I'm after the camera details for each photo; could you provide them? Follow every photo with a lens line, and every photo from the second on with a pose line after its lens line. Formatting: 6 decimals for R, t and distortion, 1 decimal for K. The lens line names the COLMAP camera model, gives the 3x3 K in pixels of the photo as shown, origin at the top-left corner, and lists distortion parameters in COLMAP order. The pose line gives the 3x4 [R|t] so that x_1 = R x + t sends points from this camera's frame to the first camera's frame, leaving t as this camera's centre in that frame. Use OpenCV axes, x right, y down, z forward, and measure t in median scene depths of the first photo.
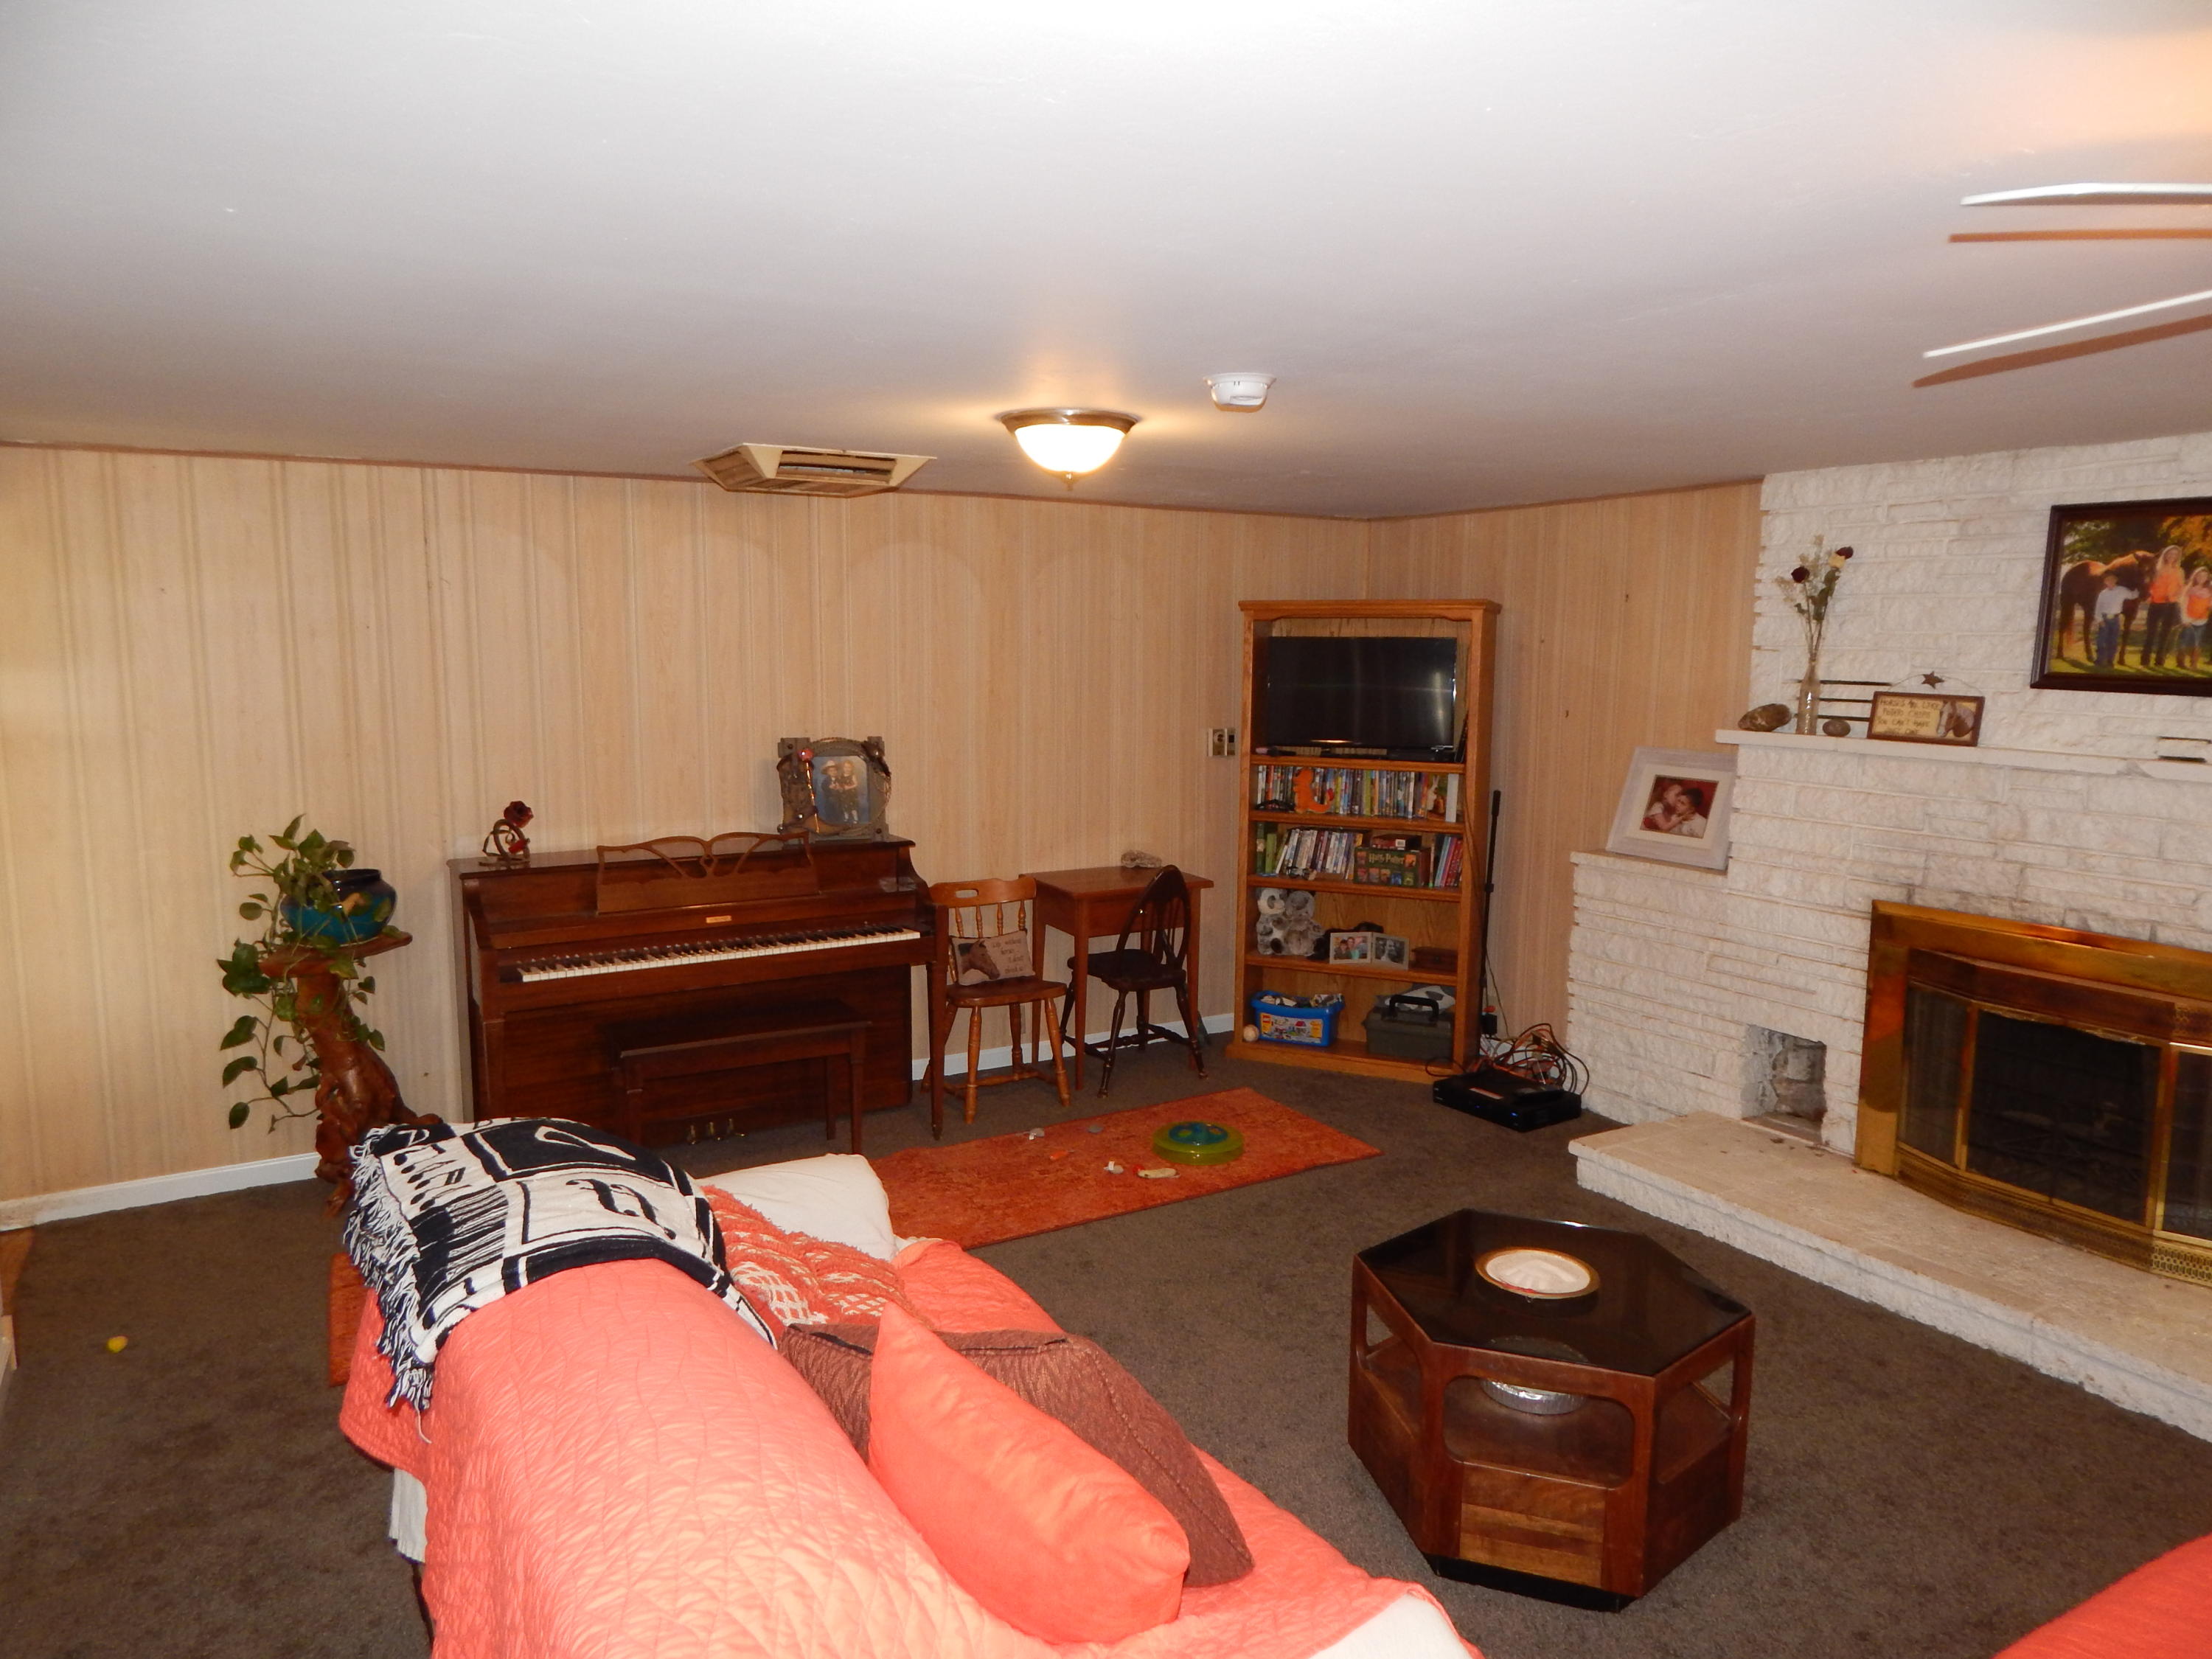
lens RADIAL K [[1484.0, 0, 1119.2], [0, 1484.0, 810.3], [0, 0, 1]] dist [0.021033, -0.003306]
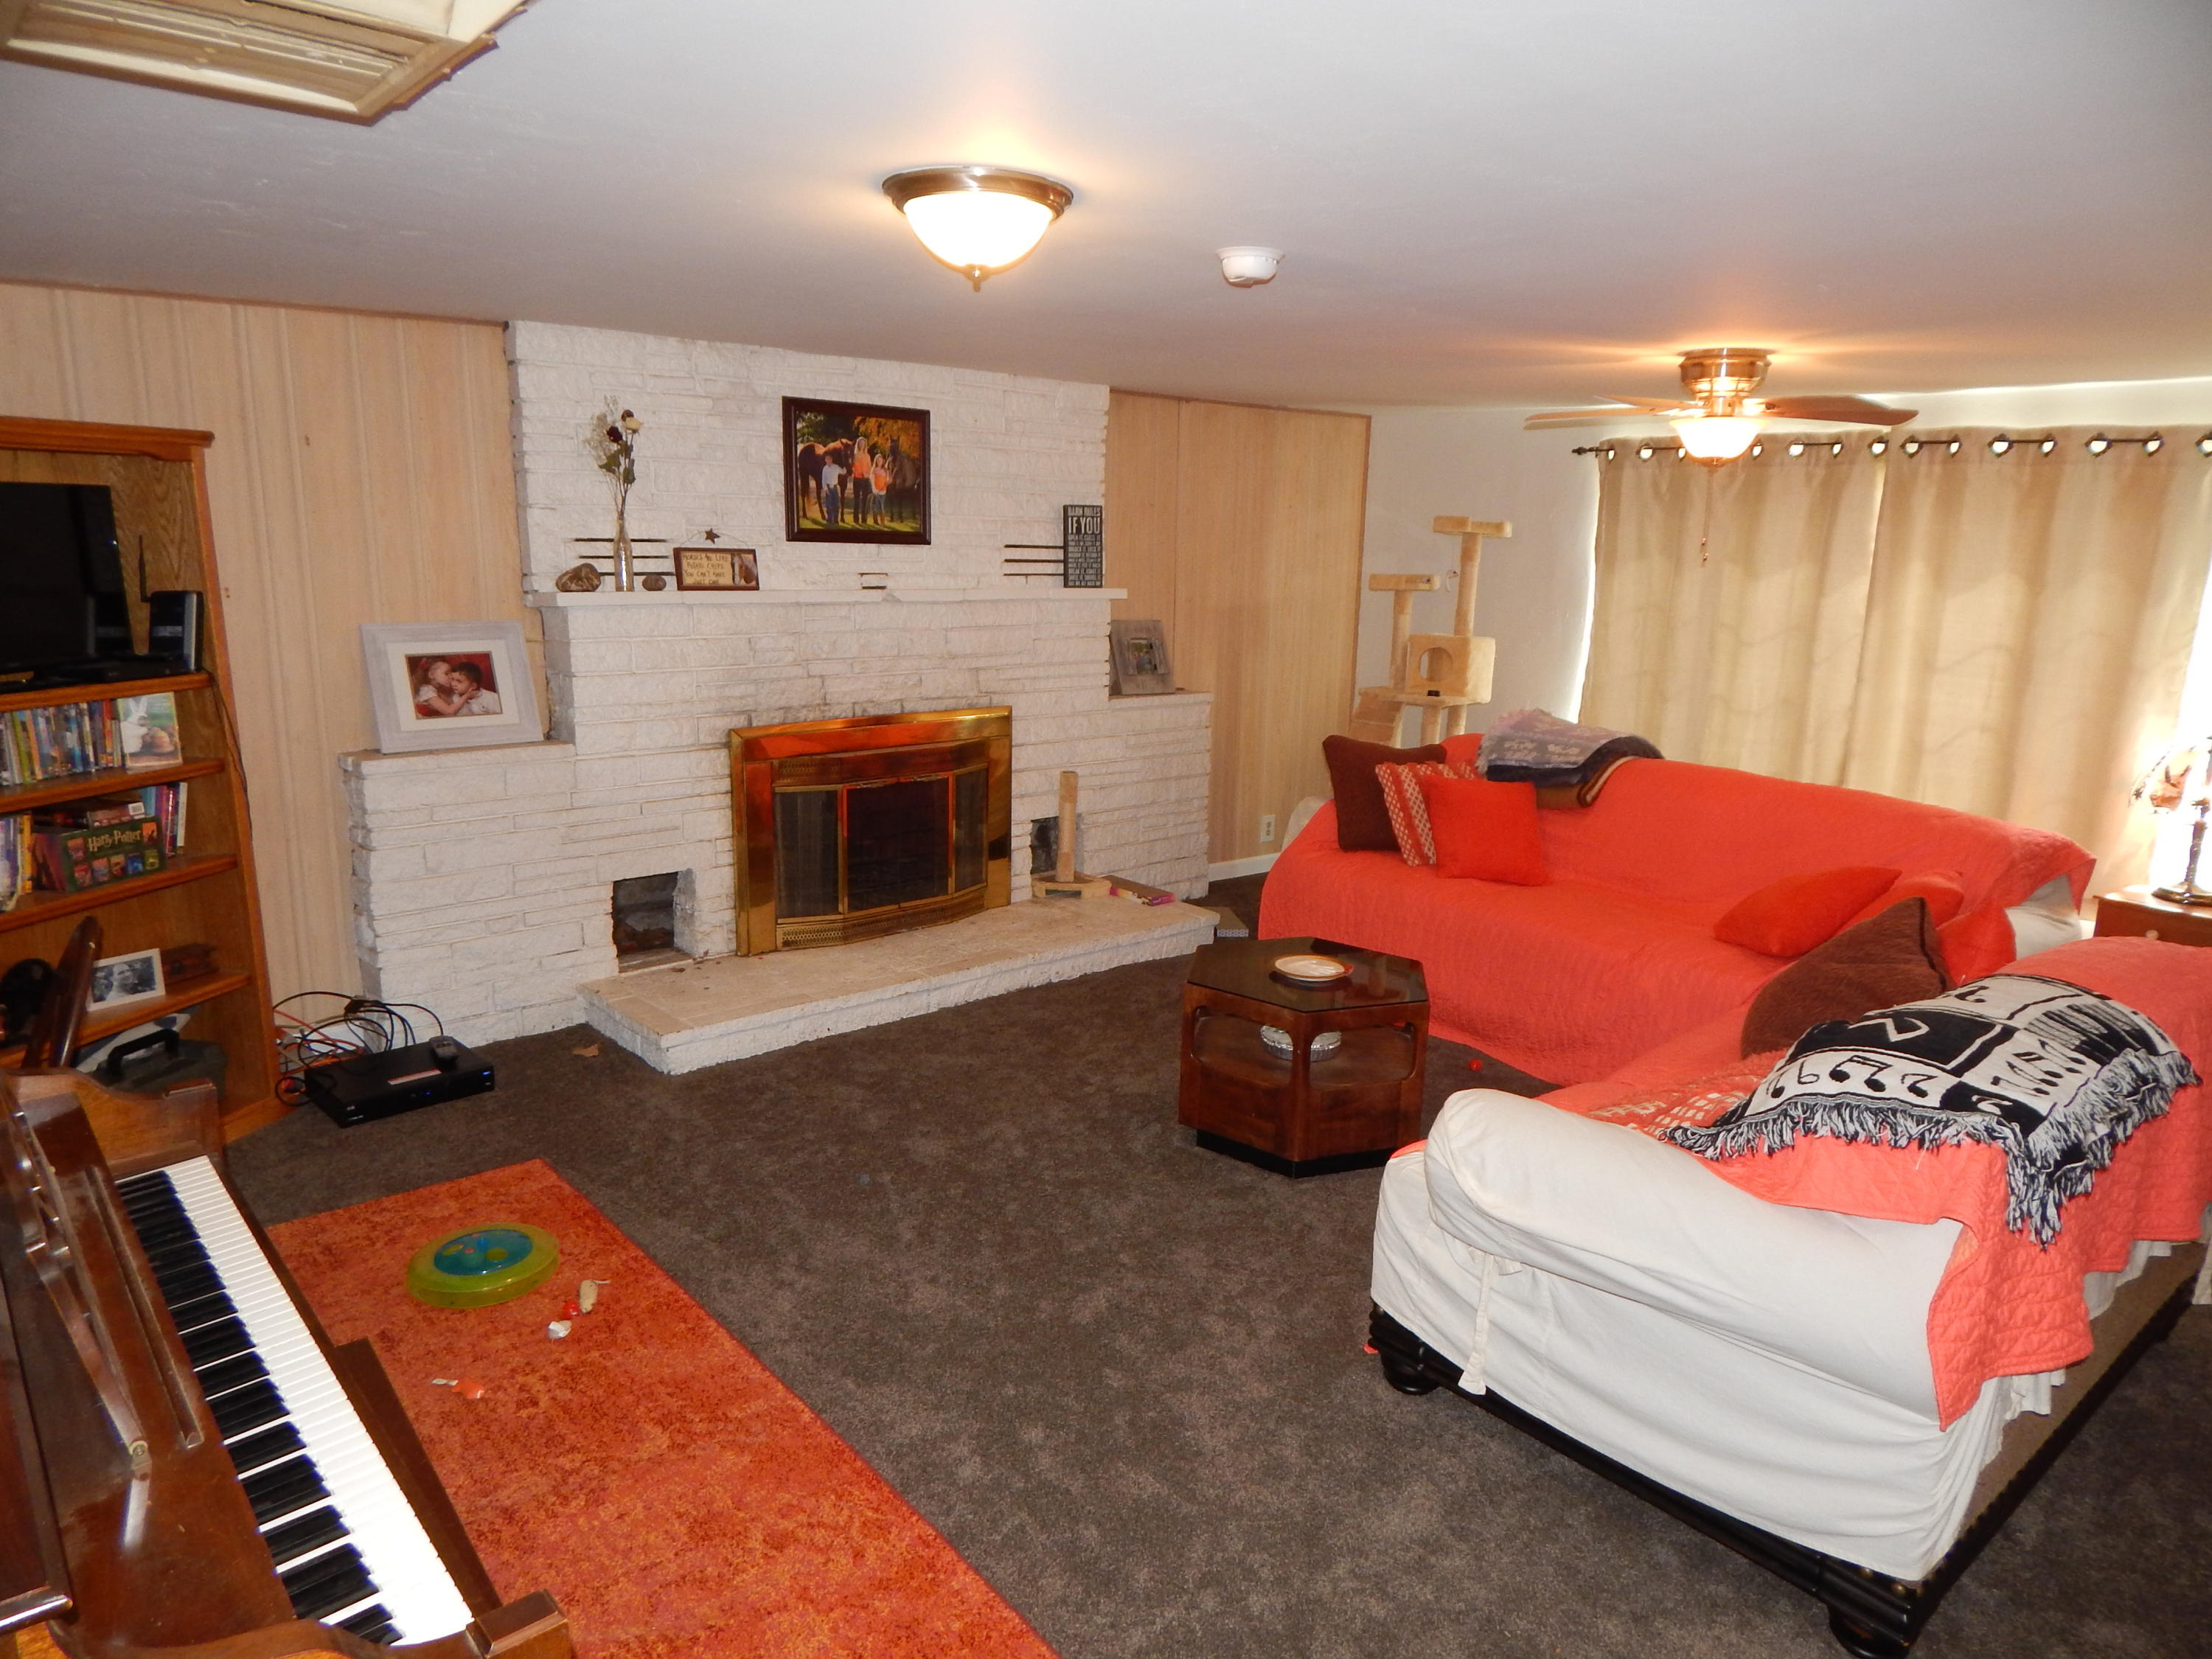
lens RADIAL K [[1485.4, 0, 1100.0], [0, 1485.4, 791.0], [0, 0, 1]] dist [0.056772, -0.000923]
pose [[-0.157193, -0.195161, 0.968092, -0.644577], [0.093917, 0.972882, 0.211376, -0.107331], [-0.983092, 0.124147, -0.134601, 0.847353]]
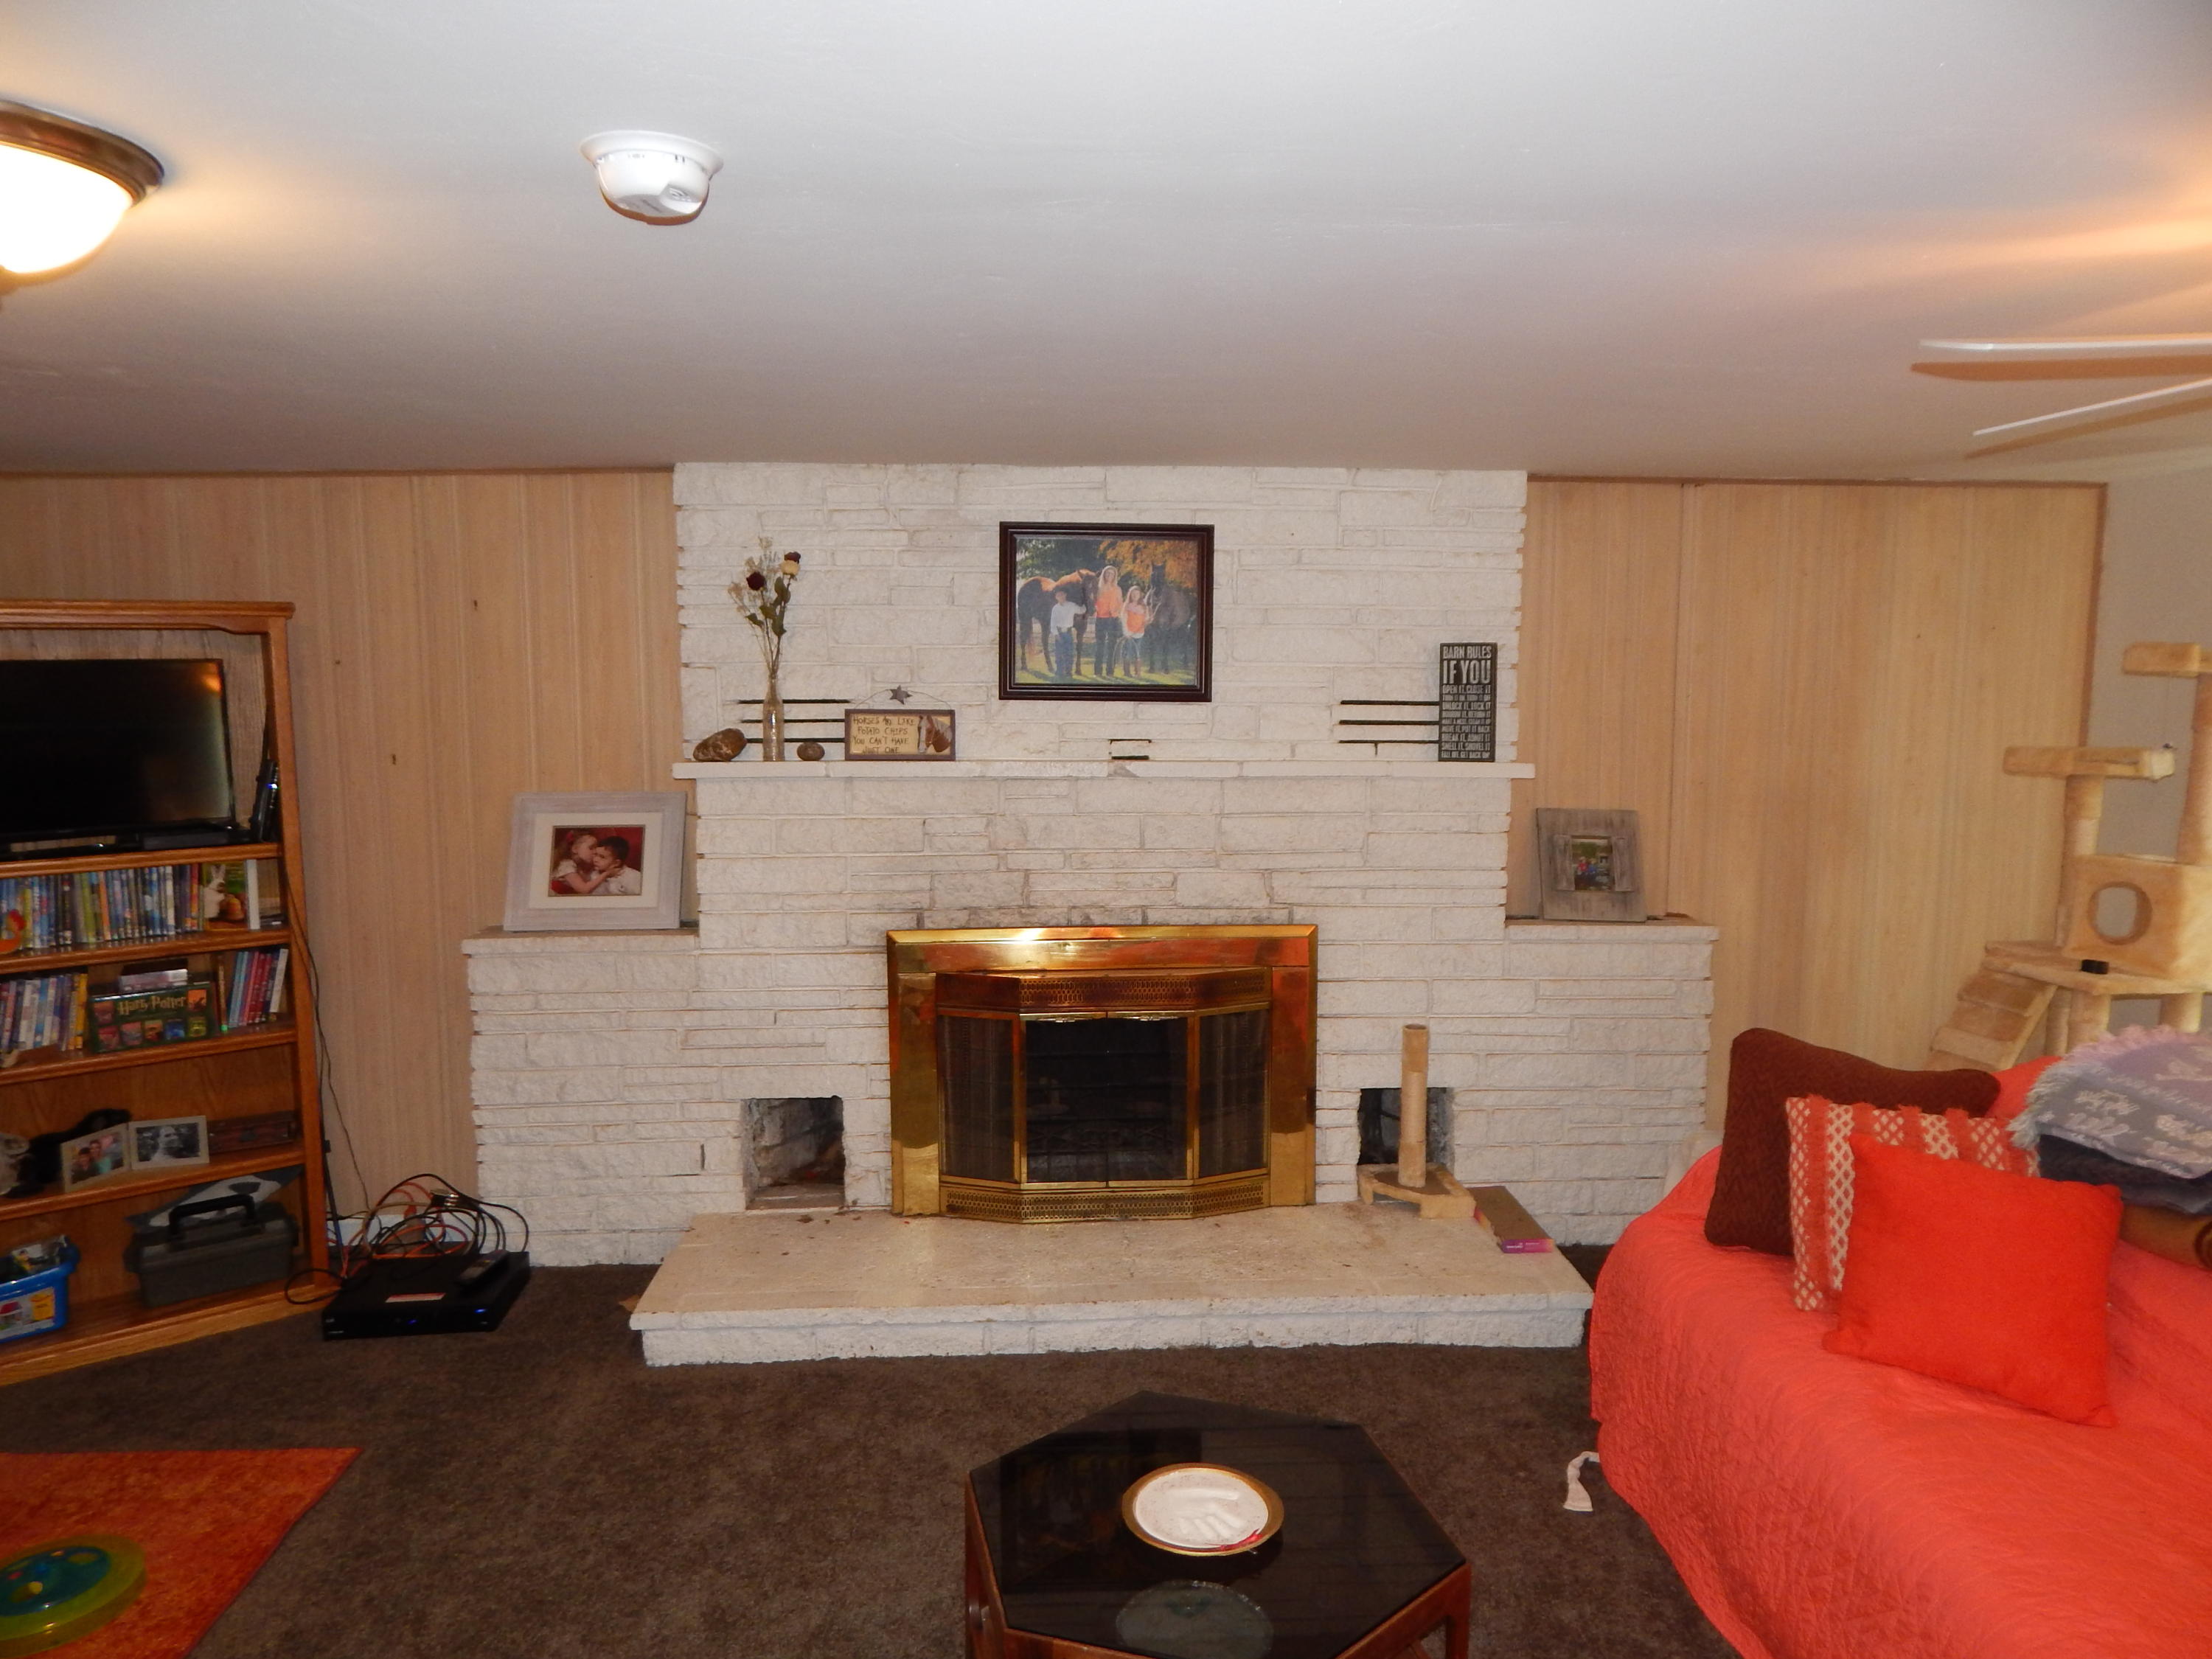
lens RADIAL K [[1505.2, 0, 1141.0], [0, 1505.2, 796.2], [0, 0, 1]] dist [0.014331, -0.006344]
pose [[0.475619, -0.102820, 0.873622, -0.226012], [0.112259, 0.992119, 0.055650, -0.056783], [-0.872459, 0.071604, 0.483413, 0.383799]]
